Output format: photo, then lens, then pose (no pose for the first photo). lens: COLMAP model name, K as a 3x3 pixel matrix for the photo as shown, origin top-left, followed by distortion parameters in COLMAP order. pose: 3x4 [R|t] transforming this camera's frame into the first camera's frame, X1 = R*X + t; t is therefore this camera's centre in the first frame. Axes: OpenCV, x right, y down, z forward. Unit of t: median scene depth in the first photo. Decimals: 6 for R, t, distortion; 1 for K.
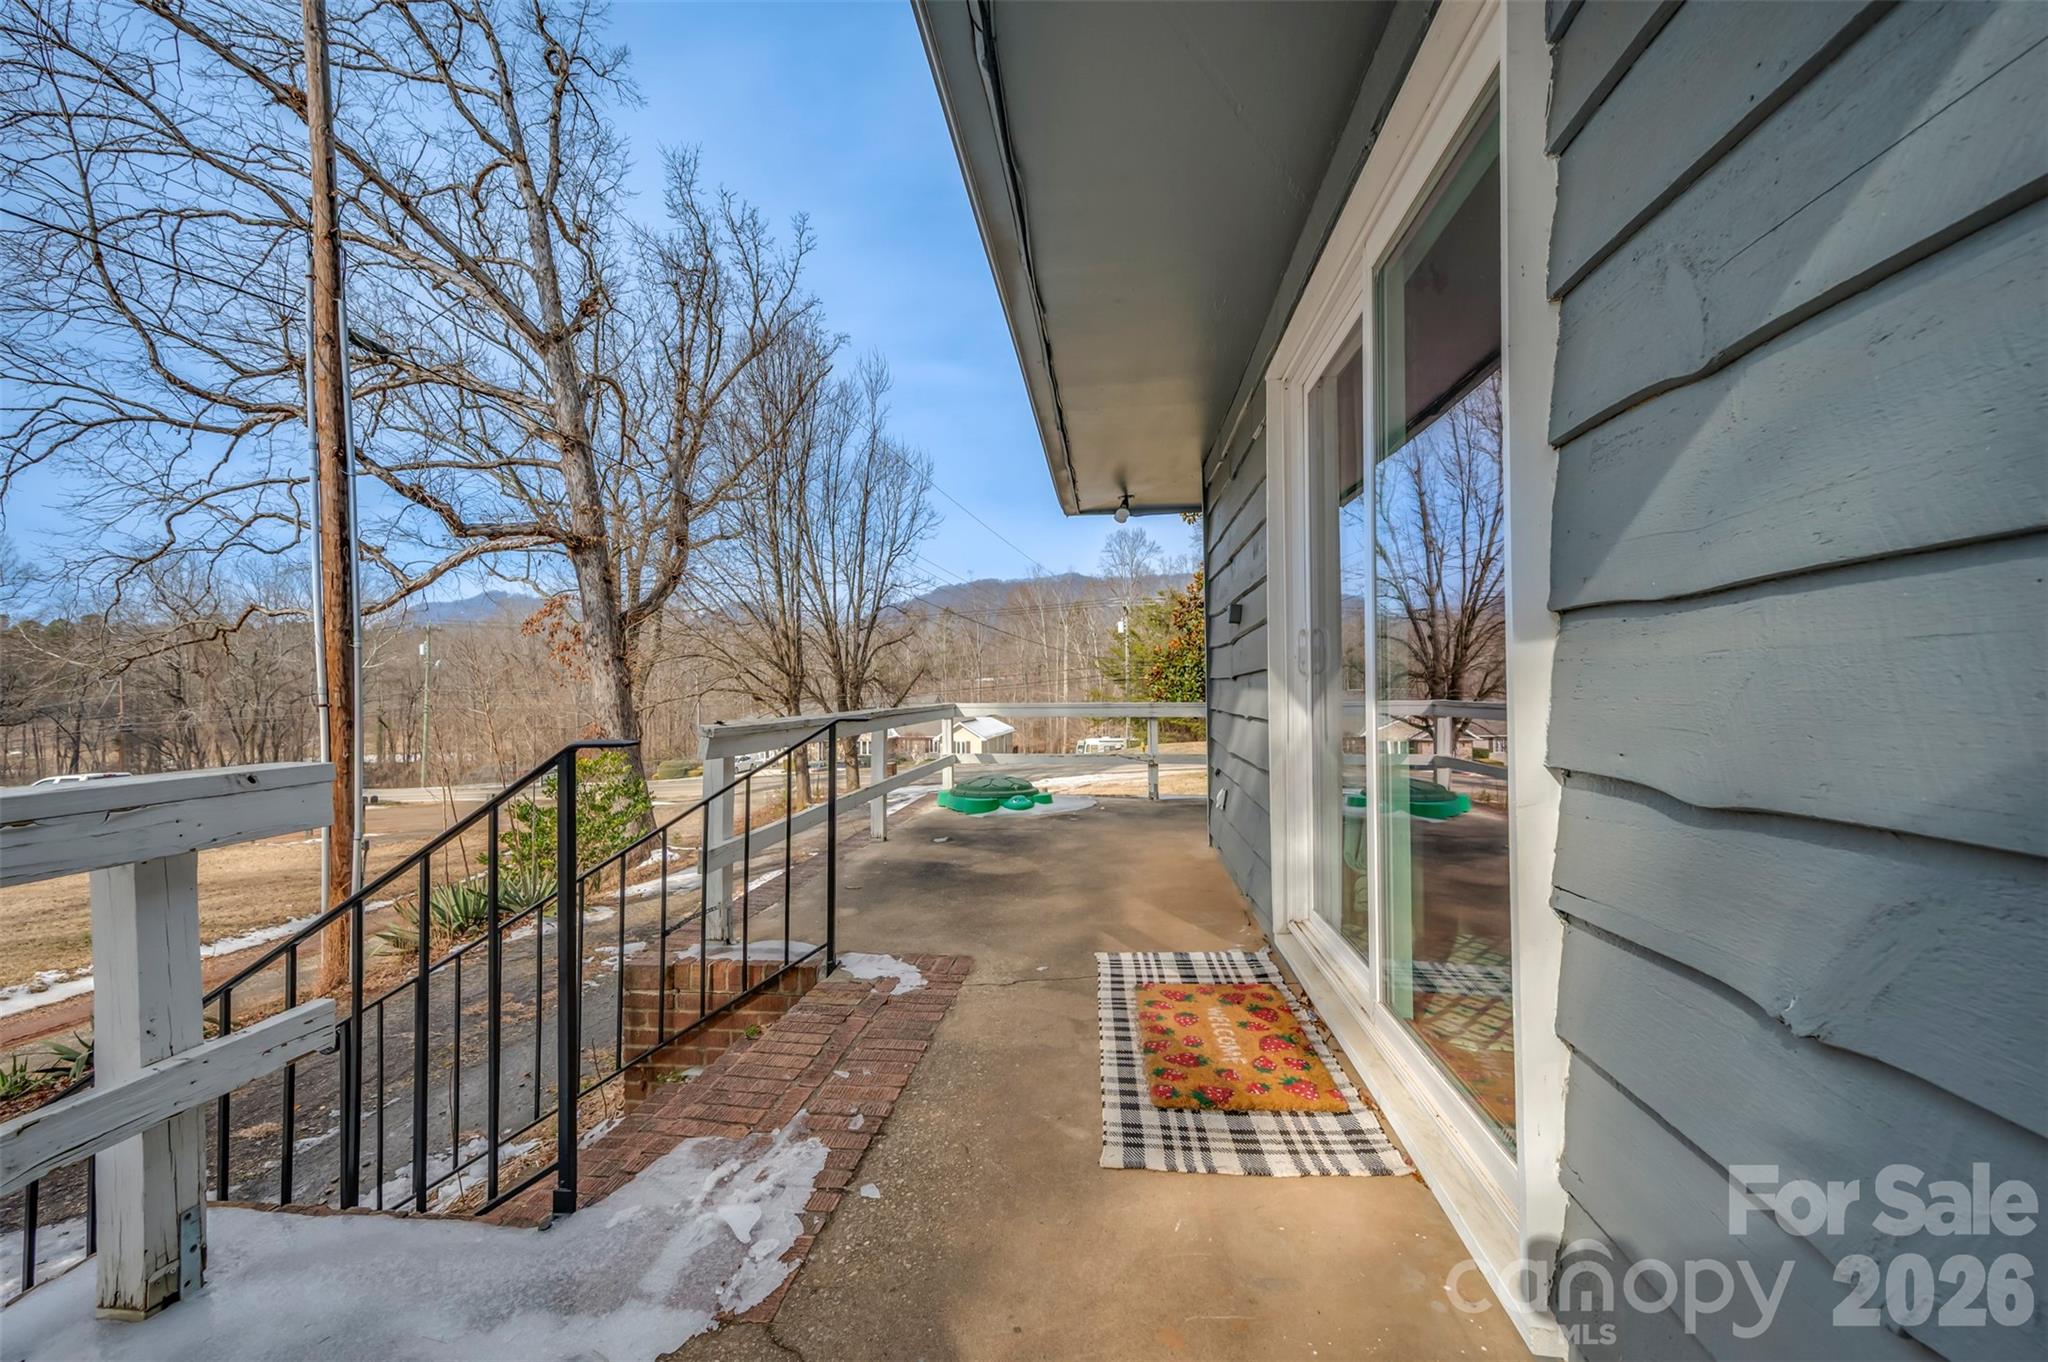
lens RADIAL K [[800.0, 0, 1025.7], [0, 800.0, 685.4], [0, 0, 1]] dist [0.010777, -0.000137]
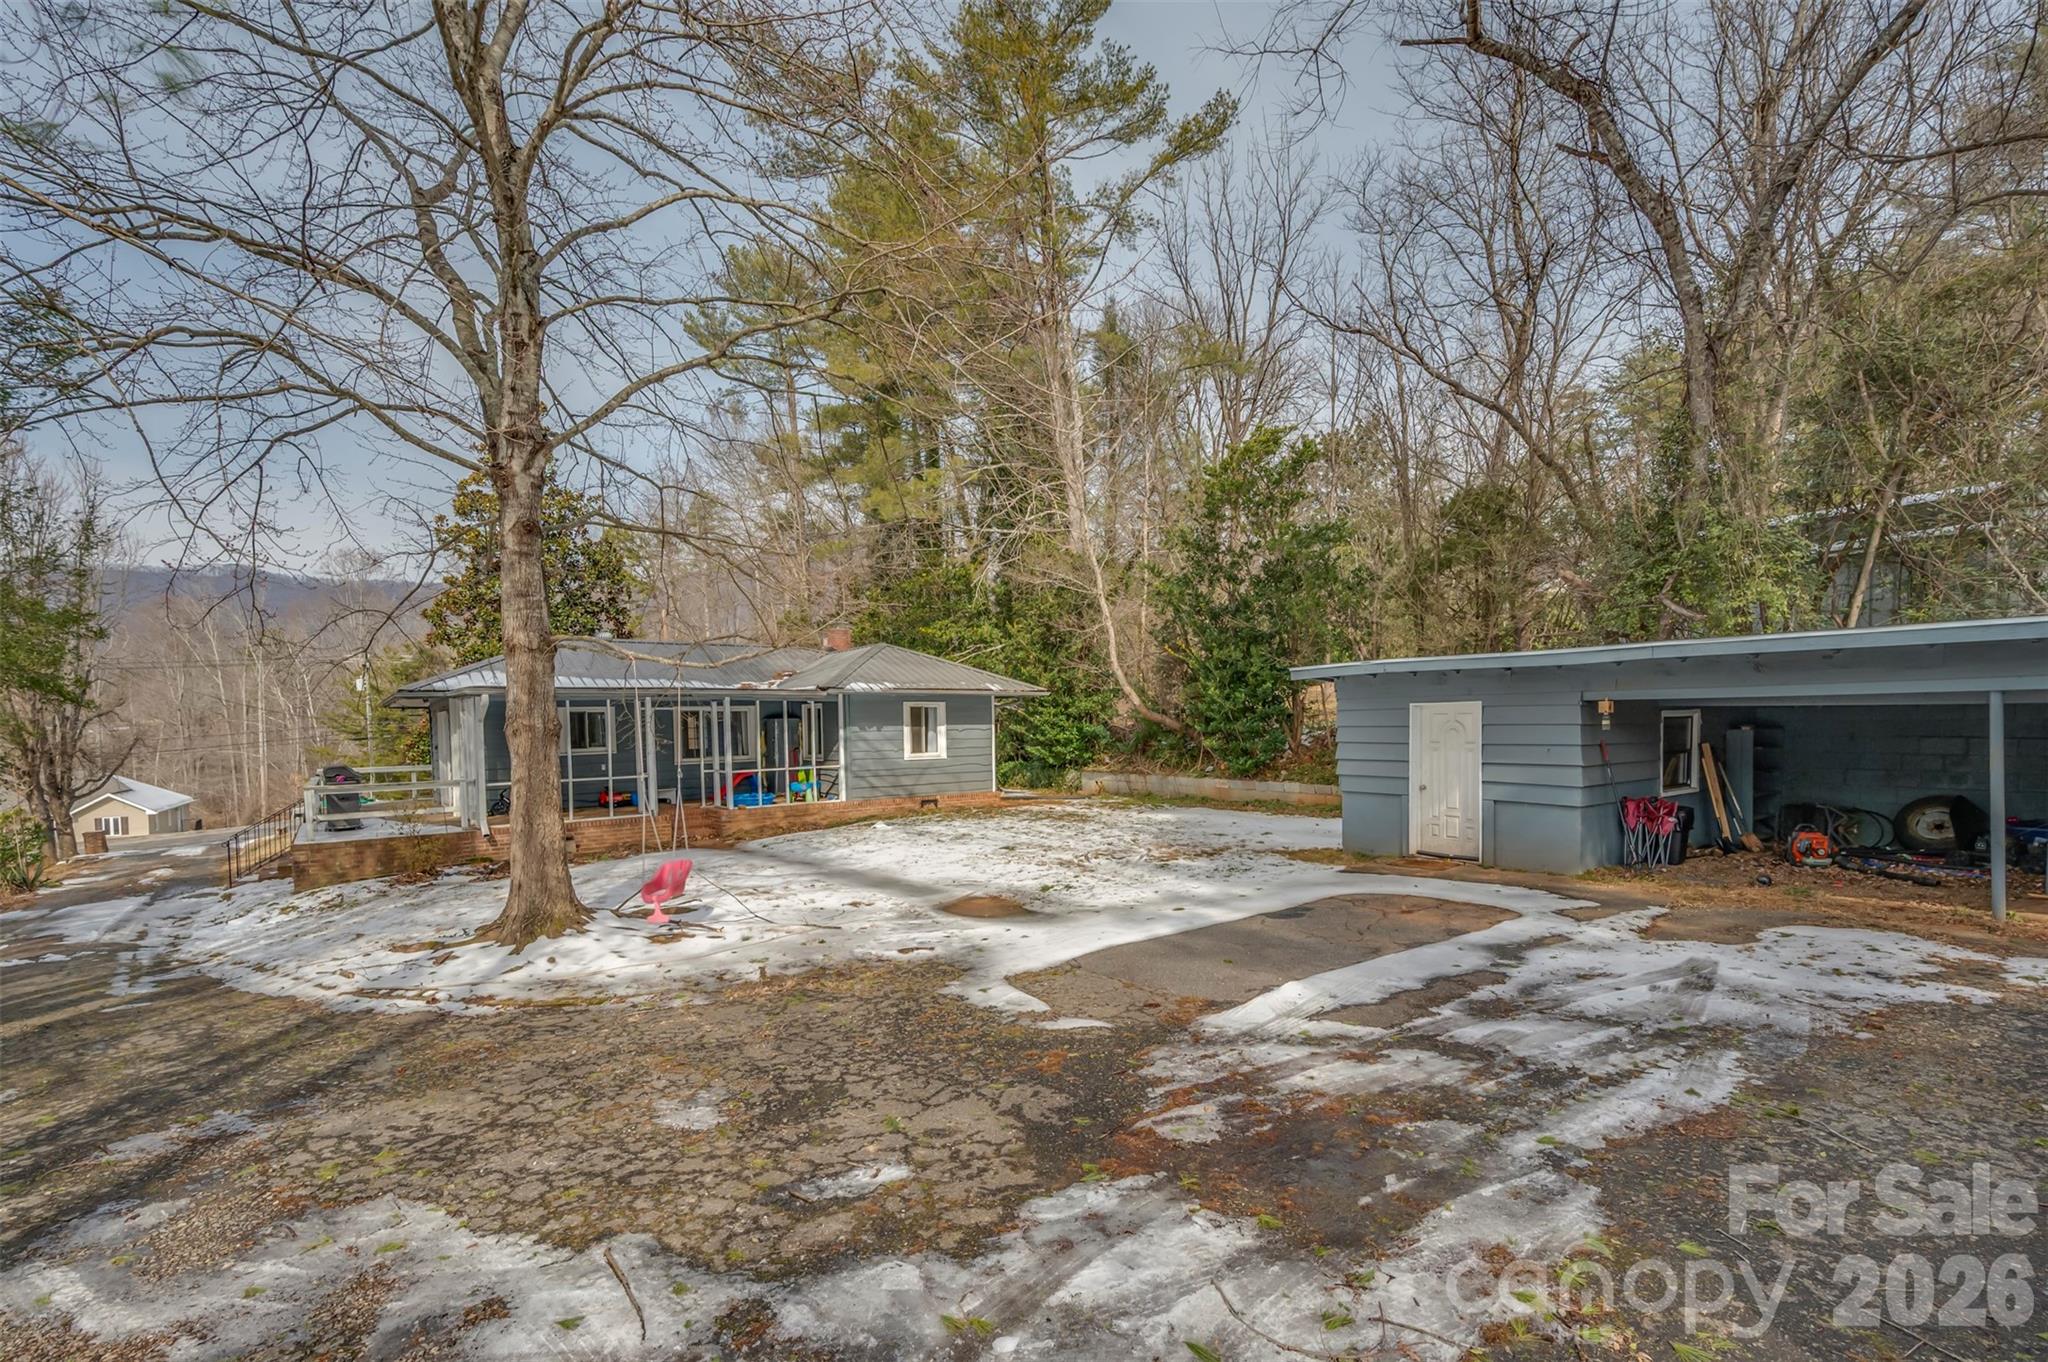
lens RADIAL K [[919.3, 0, 1027.2], [0, 919.3, 755.9], [0, 0, 1]] dist [0.005316, 0.000145]
pose [[0.724871, -0.032439, 0.688121, -0.121030], [0.012940, 0.999356, 0.033480, -0.023296], [-0.688763, -0.015364, 0.724824, -0.684280]]
